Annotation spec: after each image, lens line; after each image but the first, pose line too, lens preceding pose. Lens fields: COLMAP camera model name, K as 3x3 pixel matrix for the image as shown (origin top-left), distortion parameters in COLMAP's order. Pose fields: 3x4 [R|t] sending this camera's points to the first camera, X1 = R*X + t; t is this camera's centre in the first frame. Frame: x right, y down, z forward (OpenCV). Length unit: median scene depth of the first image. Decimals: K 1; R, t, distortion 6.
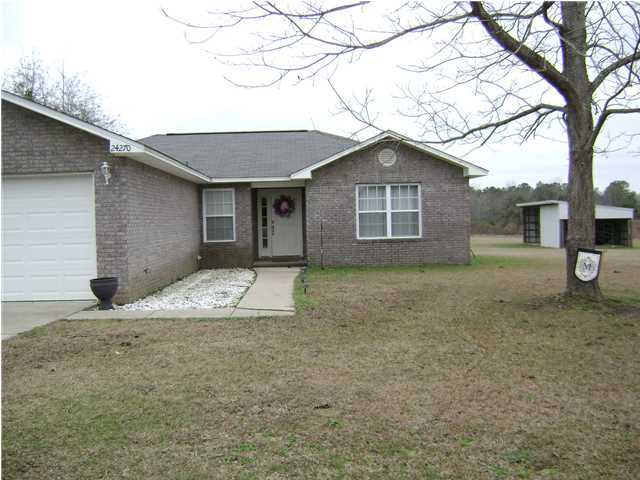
lens RADIAL K [[673.3, 0, 320.0], [0, 673.3, 240.0], [0, 0, 1]] dist [-0.146866, 0.109272]
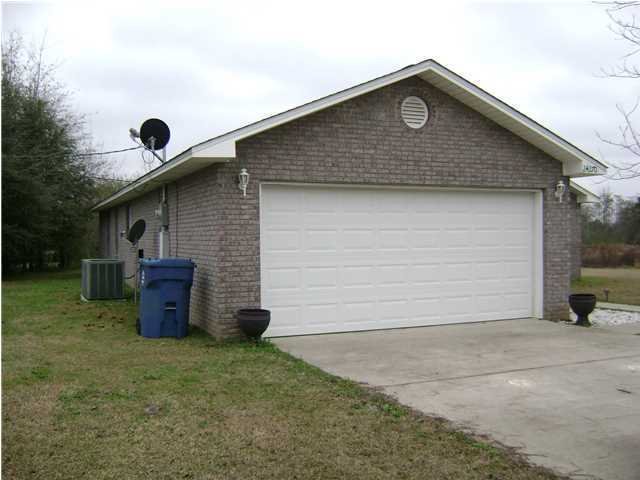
lens RADIAL K [[673.3, 0, 320.0], [0, 673.3, 240.0], [0, 0, 1]] dist [-0.146866, 0.109272]
pose [[0.929460, 0.012942, 0.368697, -0.609916], [0.000770, 0.999314, -0.037017, 0.005940], [-0.368923, 0.034690, 0.928812, 0.116943]]
